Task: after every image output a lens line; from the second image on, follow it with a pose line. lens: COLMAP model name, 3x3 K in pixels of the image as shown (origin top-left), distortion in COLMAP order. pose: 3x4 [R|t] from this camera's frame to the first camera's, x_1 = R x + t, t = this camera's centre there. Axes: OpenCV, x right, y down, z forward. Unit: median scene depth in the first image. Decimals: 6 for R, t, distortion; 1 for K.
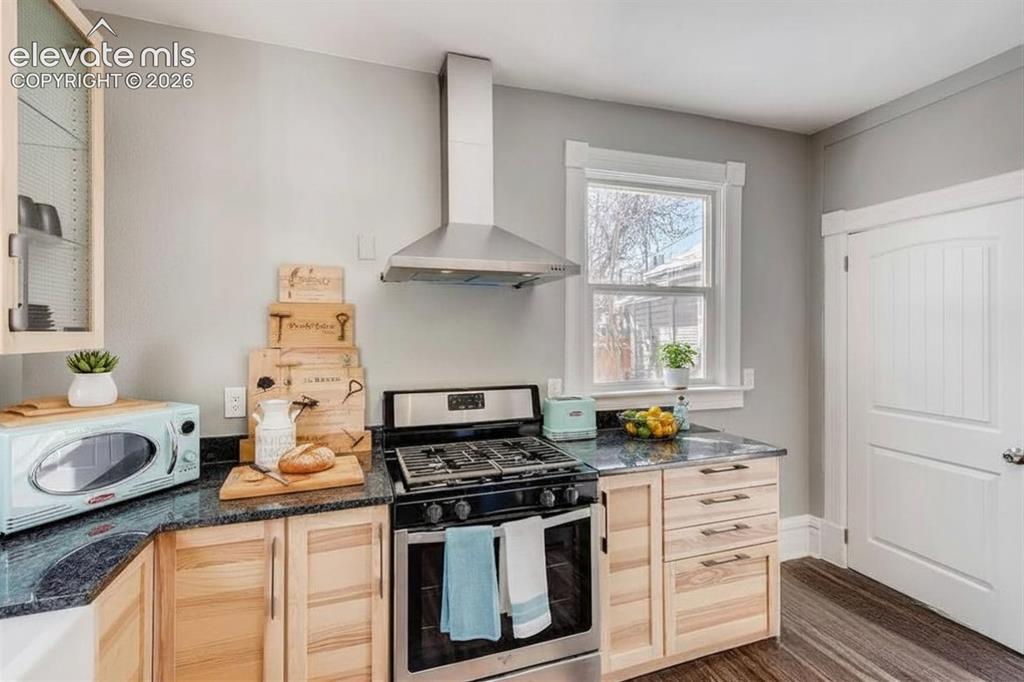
lens RADIAL K [[451.0, 0, 508.4], [0, 451.0, 334.5], [0, 0, 1]] dist [0.002814, 0.000286]
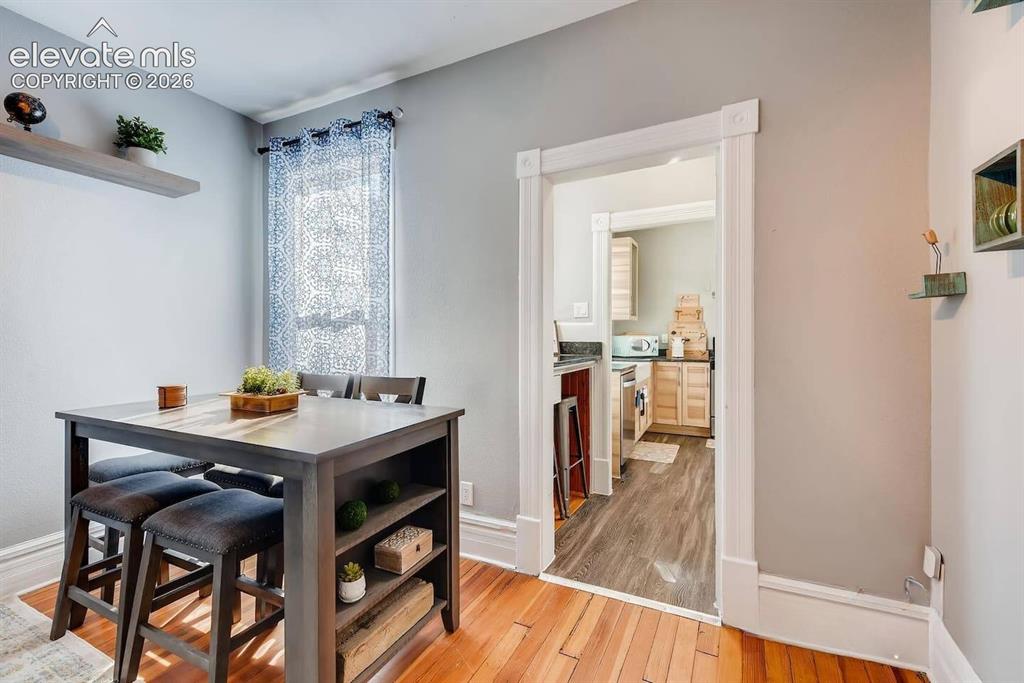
lens RADIAL K [[451.0, 0, 507.5], [0, 451.0, 331.7], [0, 0, 1]] dist [0.002814, 0.000286]
pose [[0.710337, 0.008684, -0.703808, 0.837023], [-0.005249, 0.999961, 0.007041, 0.080433], [0.703842, -0.001307, 0.710355, -2.011029]]
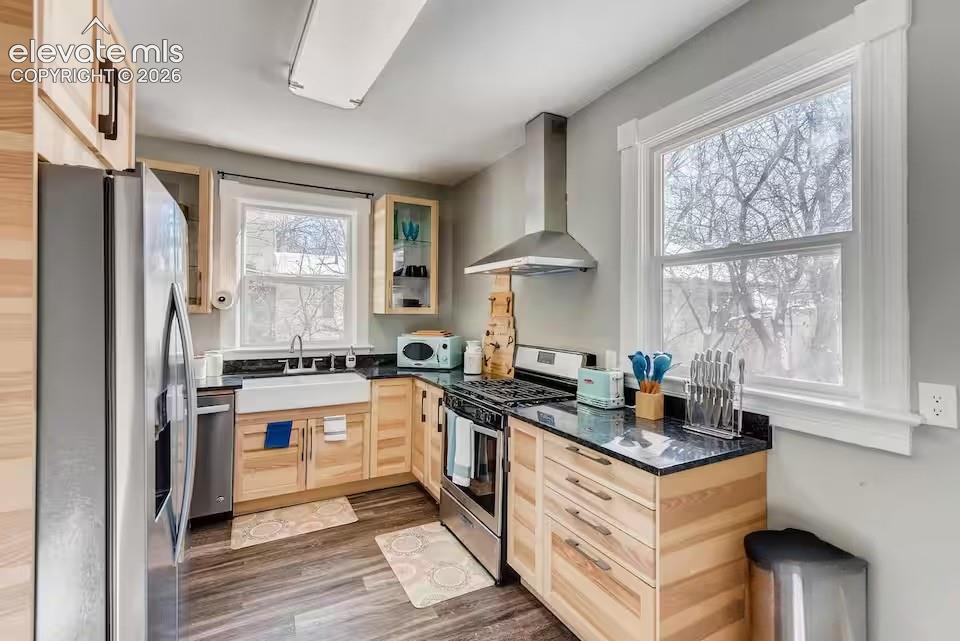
lens RADIAL K [[422.8, 0, 478.4], [0, 422.8, 311.4], [0, 0, 1]] dist [0.002814, 0.000286]
pose [[0.179324, 0.005836, -0.983773, 1.240229], [-0.012057, 0.999920, 0.003734, 0.003730], [0.983716, 0.011191, 0.179380, 0.598703]]
